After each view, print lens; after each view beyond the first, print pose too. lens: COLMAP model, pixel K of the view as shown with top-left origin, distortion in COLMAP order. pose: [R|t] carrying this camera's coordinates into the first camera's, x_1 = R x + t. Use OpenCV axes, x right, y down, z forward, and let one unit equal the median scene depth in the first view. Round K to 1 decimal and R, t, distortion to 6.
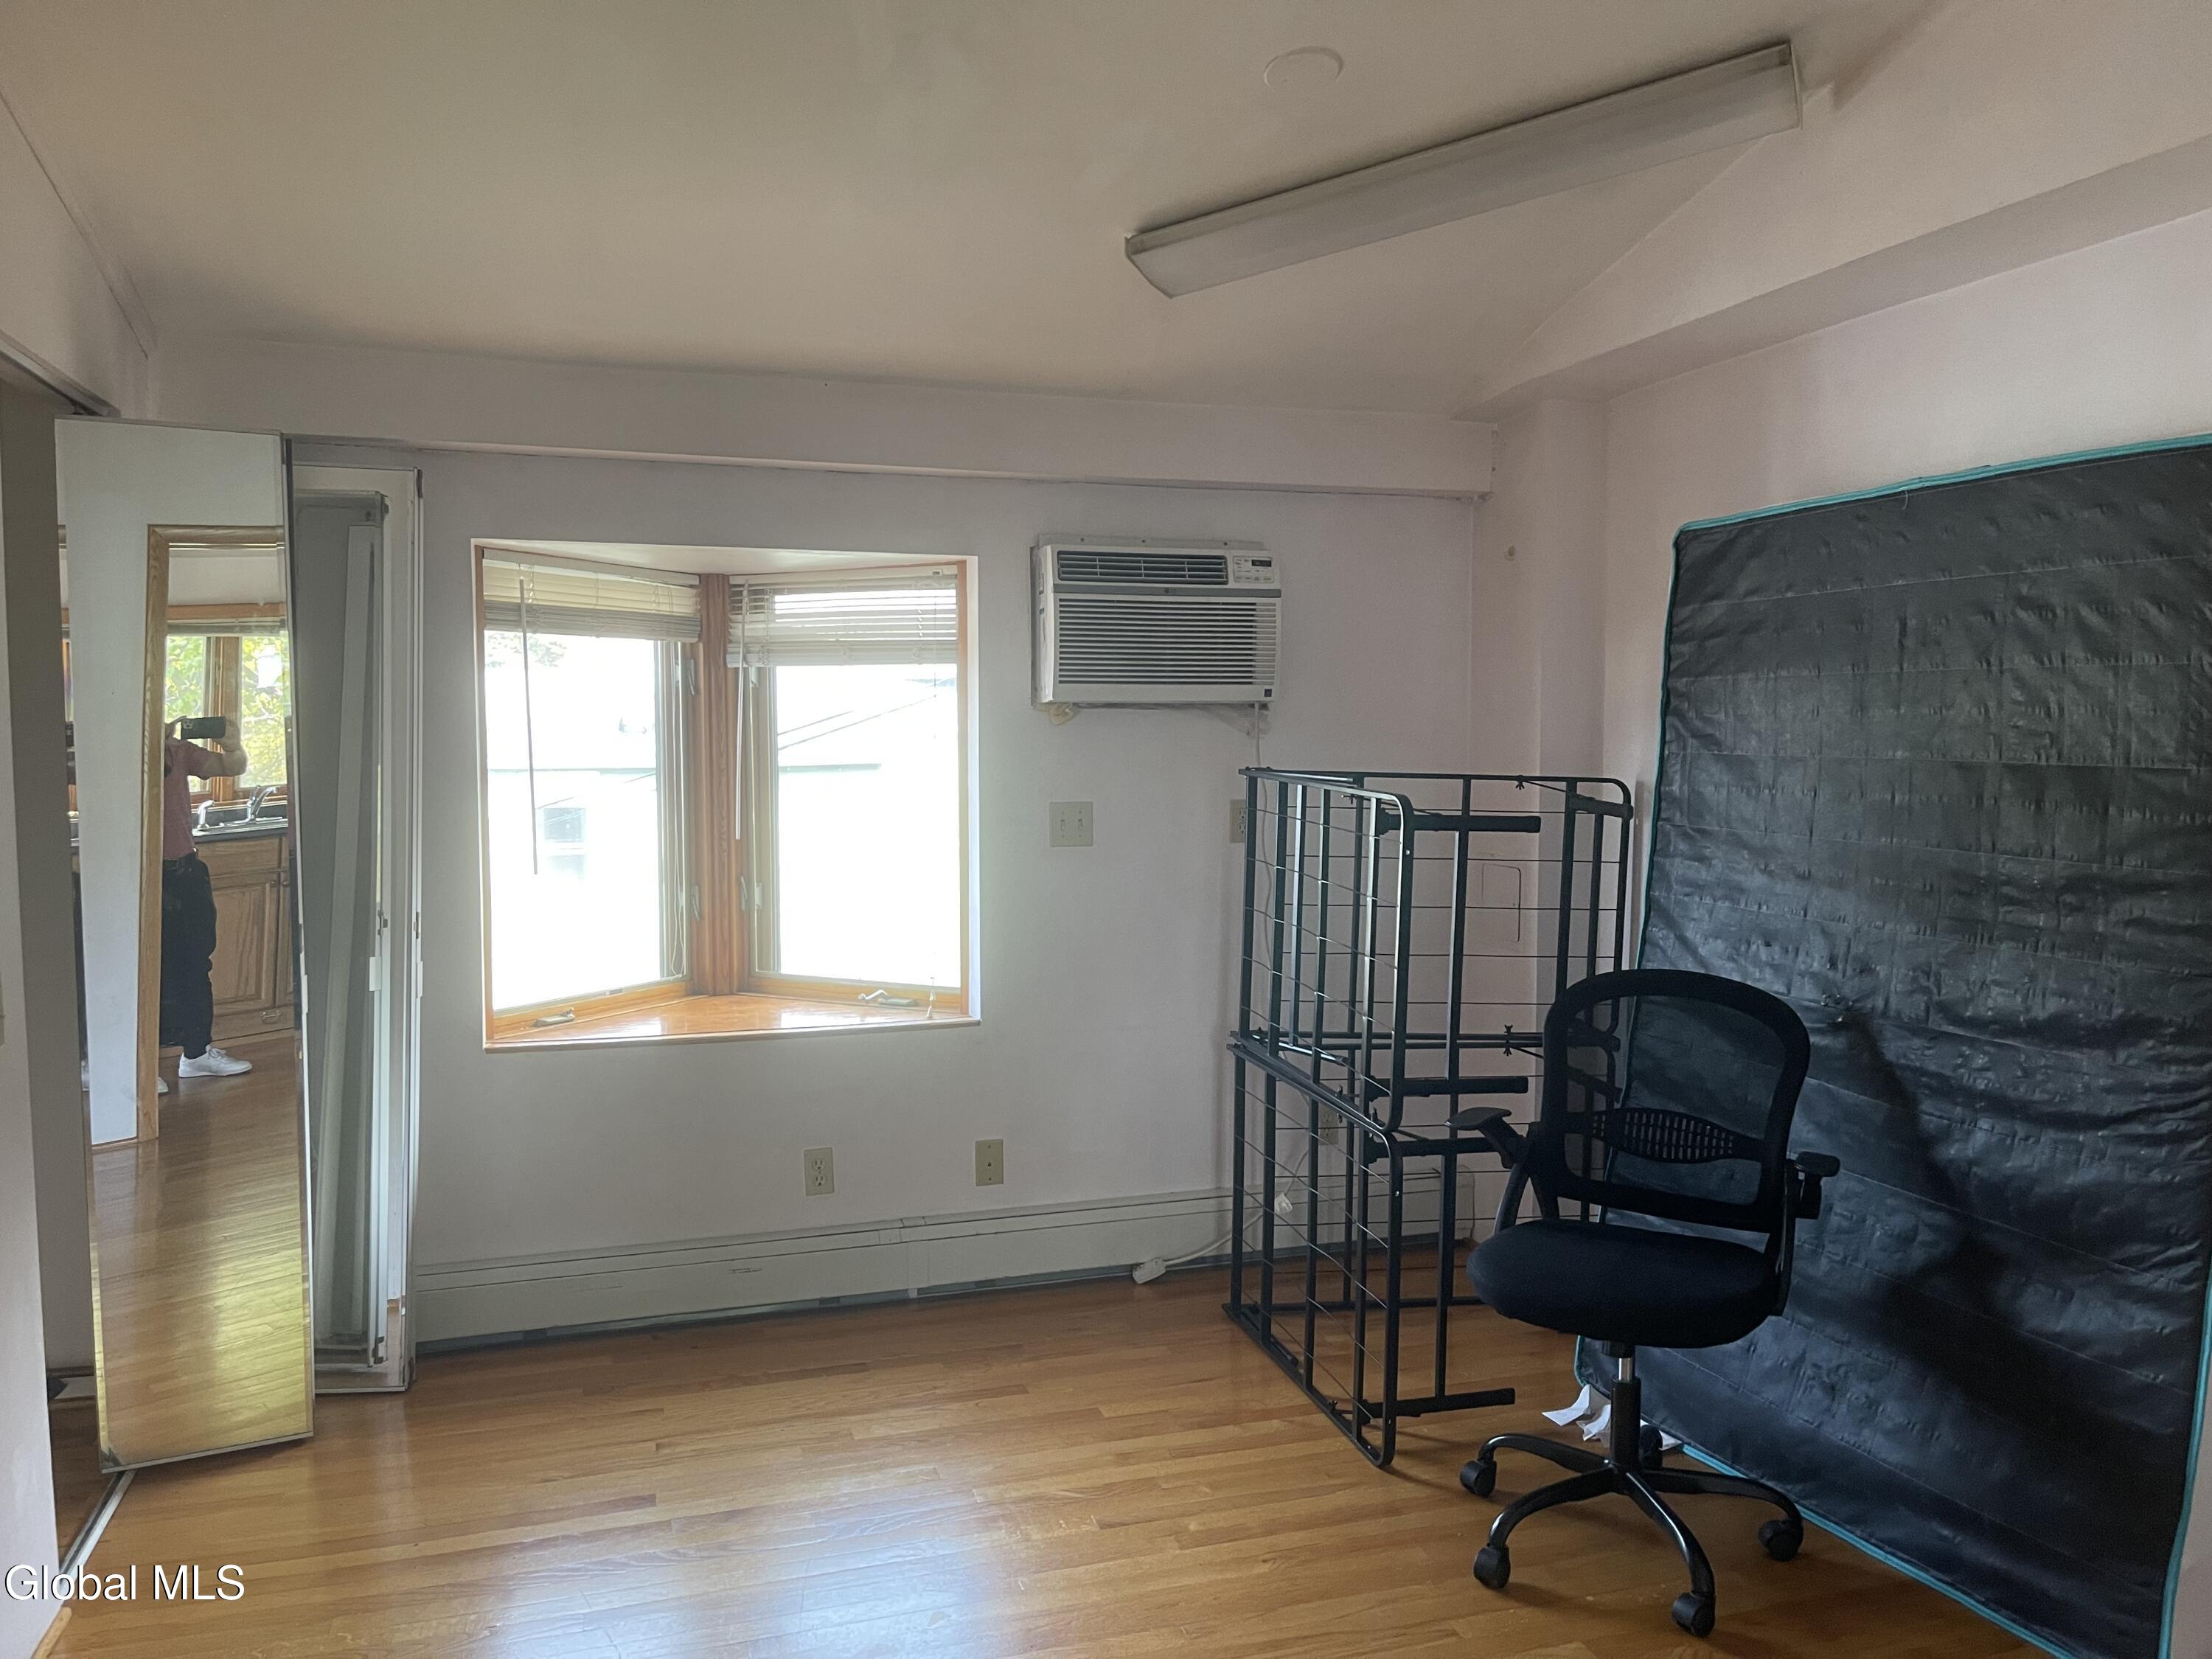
lens RADIAL K [[1660.4, 0, 1105.2], [0, 1660.4, 826.0], [0, 0, 1]] dist [0.041469, -0.081582]
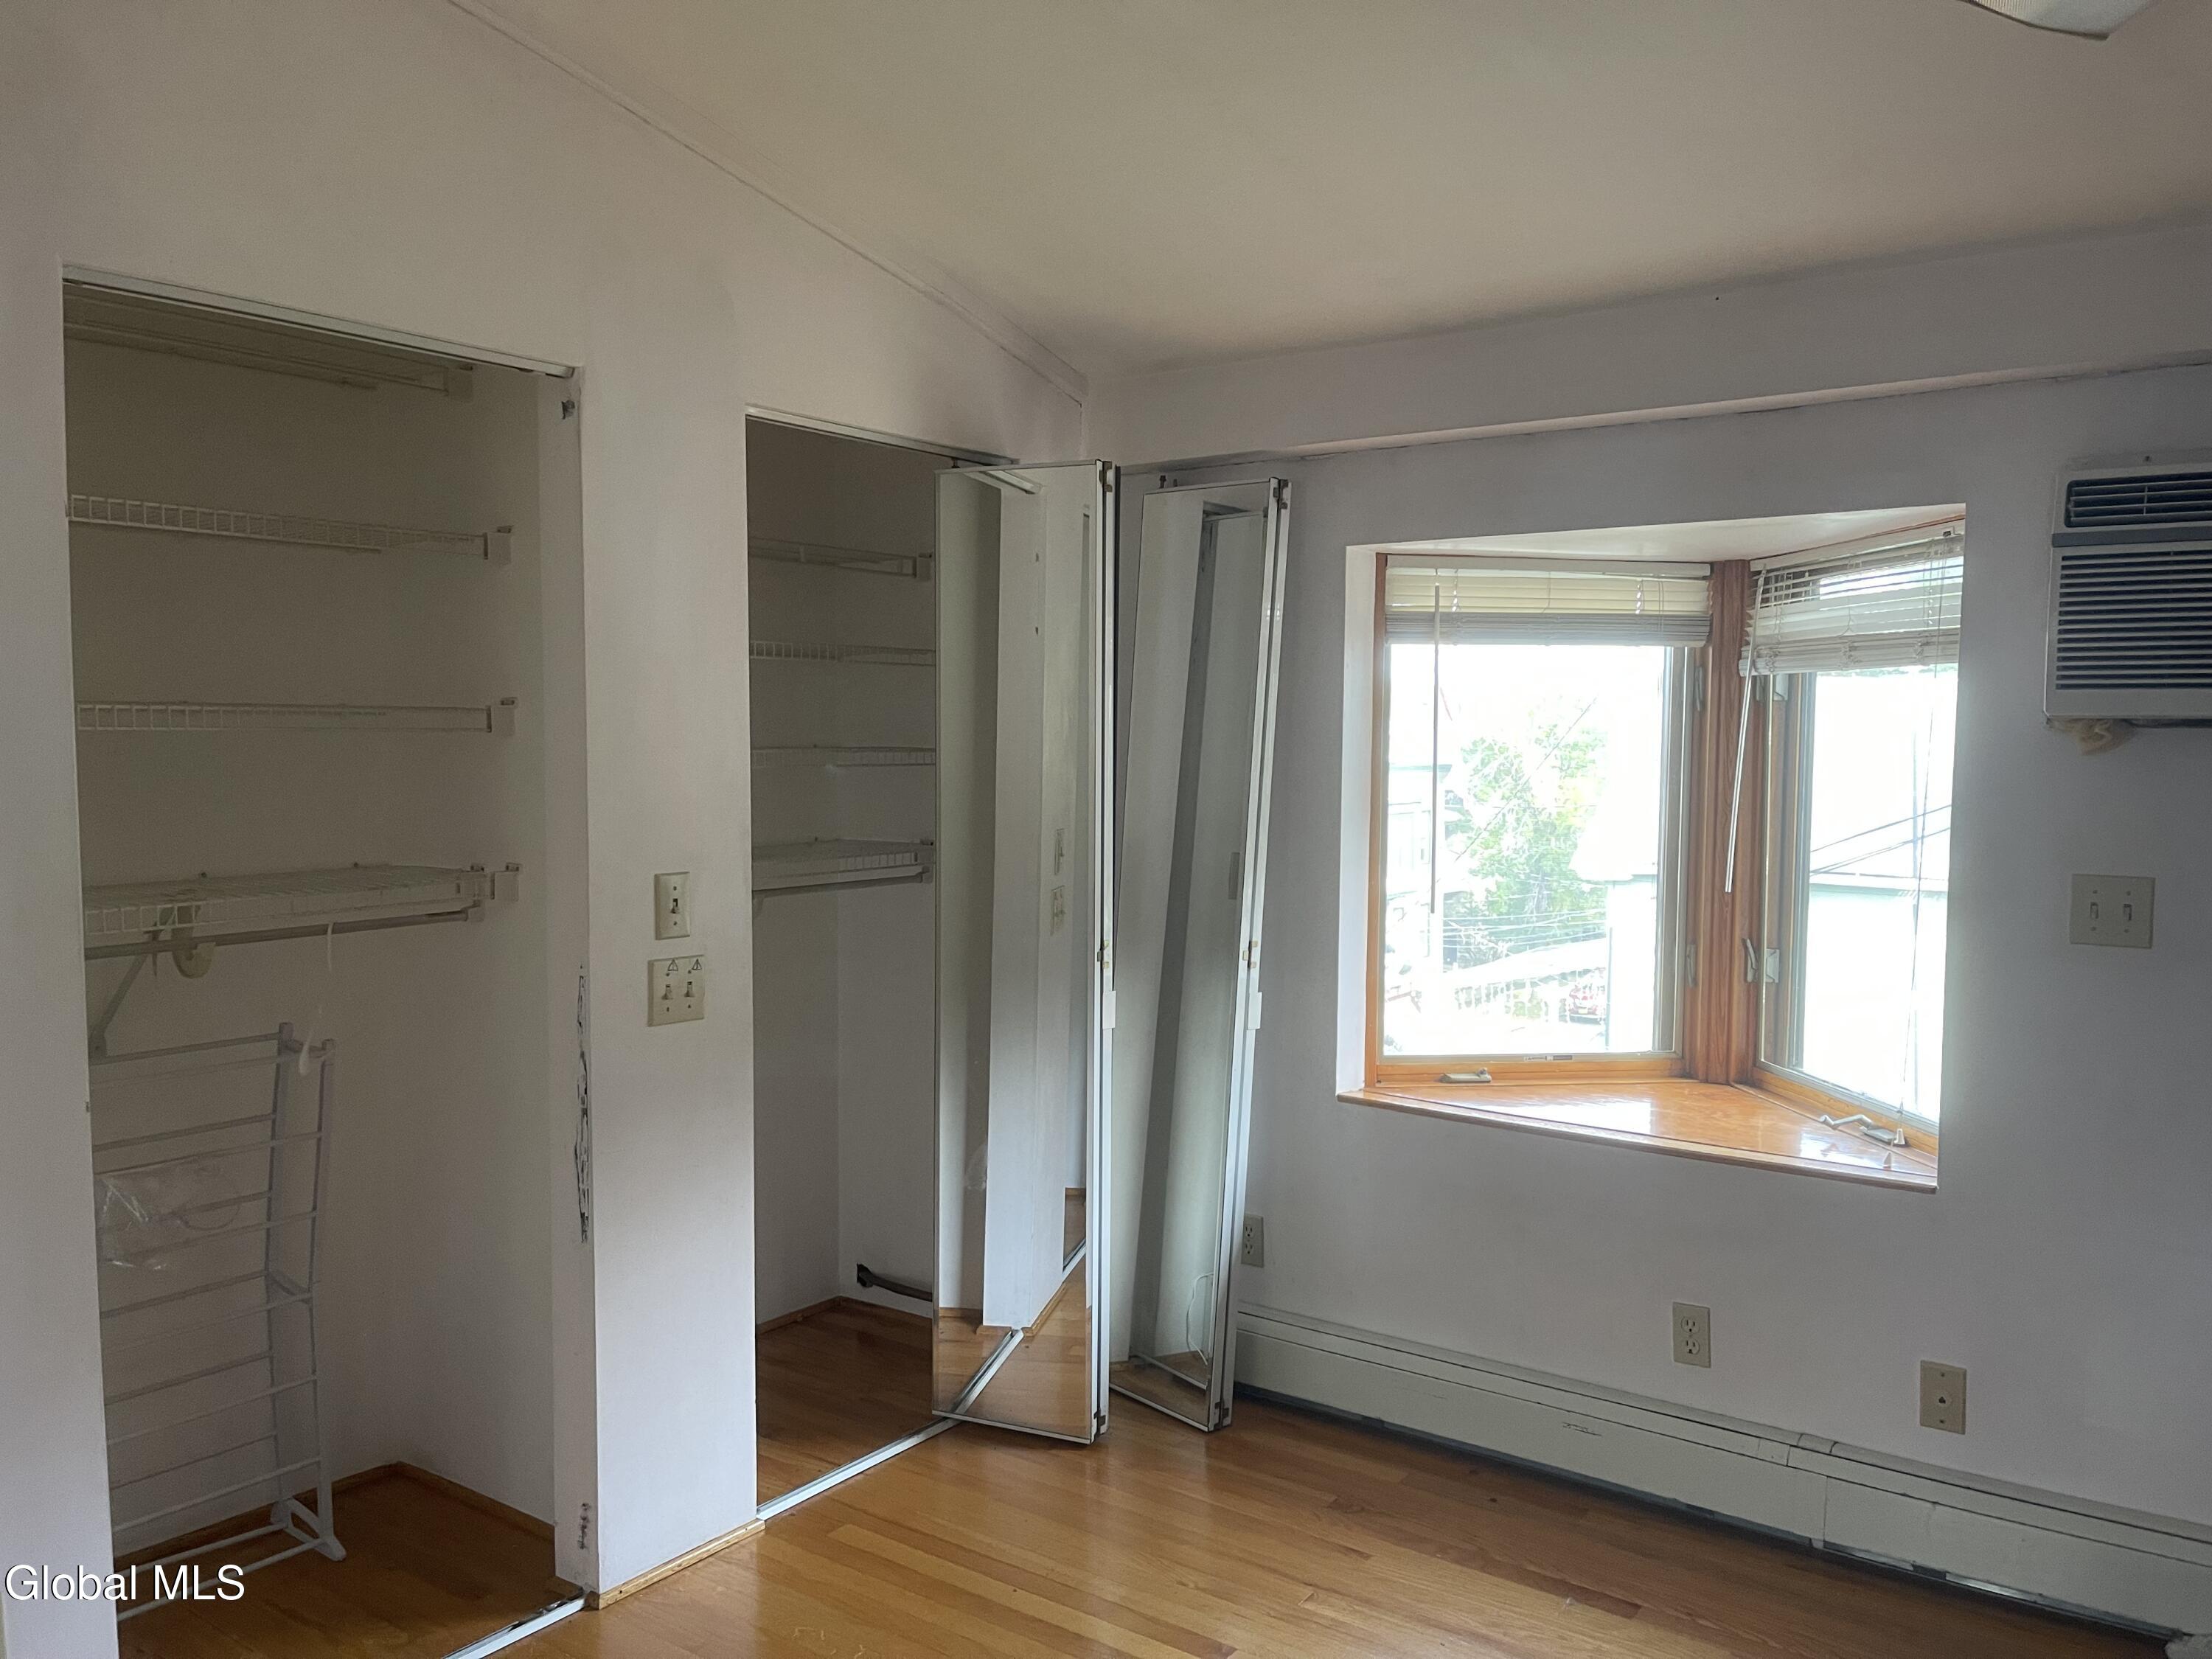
lens RADIAL K [[1660.4, 0, 1105.2], [0, 1660.4, 826.0], [0, 0, 1]] dist [0.041469, -0.081582]
pose [[0.588317, 0.048793, -0.807157, 0.265531], [-0.055579, 0.998257, 0.019835, -0.024839], [0.806718, 0.033191, 0.590004, 0.314017]]
